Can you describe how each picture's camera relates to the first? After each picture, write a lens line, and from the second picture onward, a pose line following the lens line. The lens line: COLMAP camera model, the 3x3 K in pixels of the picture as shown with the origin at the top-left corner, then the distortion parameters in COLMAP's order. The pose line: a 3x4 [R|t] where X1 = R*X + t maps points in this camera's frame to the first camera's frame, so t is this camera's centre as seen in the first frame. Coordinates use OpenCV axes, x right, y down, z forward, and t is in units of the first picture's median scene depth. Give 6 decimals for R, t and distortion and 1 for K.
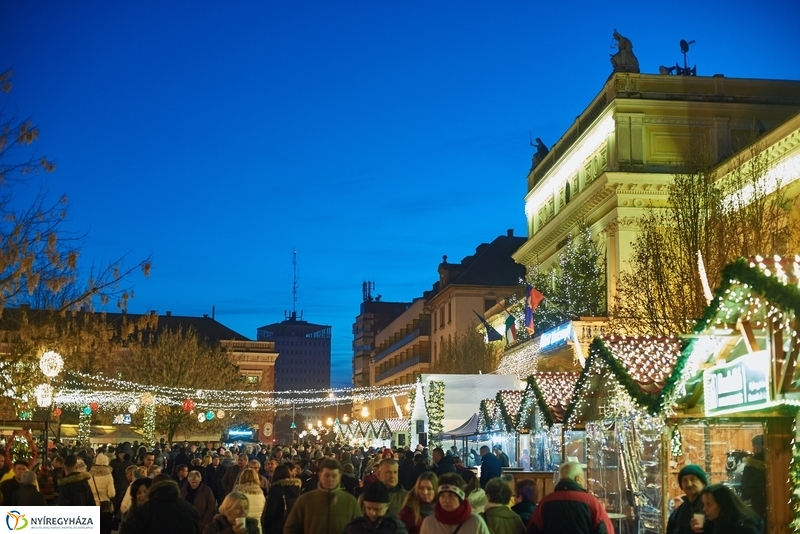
lens RADIAL K [[1164.0, 0, 401.5], [0, 1164.0, 266.8], [0, 0, 1]] dist [-0.082378, 0.000000]
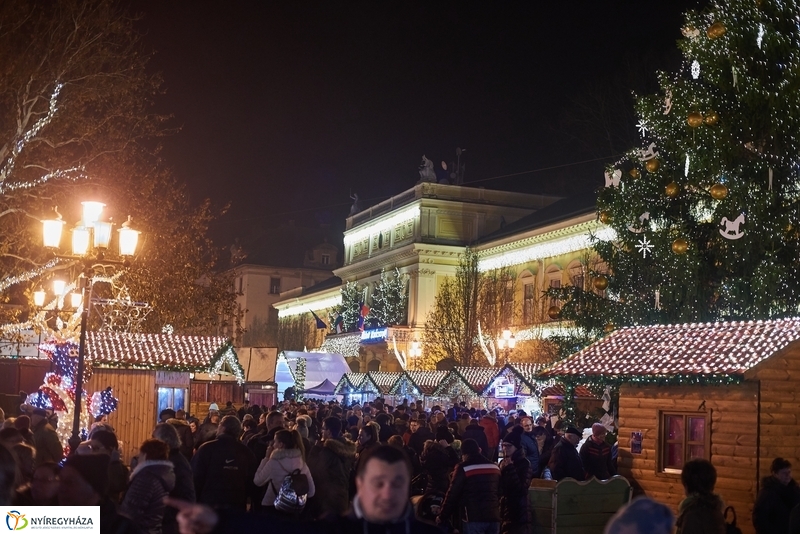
lens RADIAL K [[1164.0, 0, 399.1], [0, 1164.0, 267.4], [0, 0, 1]] dist [-0.082378, 0.000000]
pose [[0.970434, 0.061834, 0.233312, -0.237220], [-0.071971, 0.996786, 0.035179, -0.100763], [-0.230387, -0.050931, 0.971765, -0.648372]]
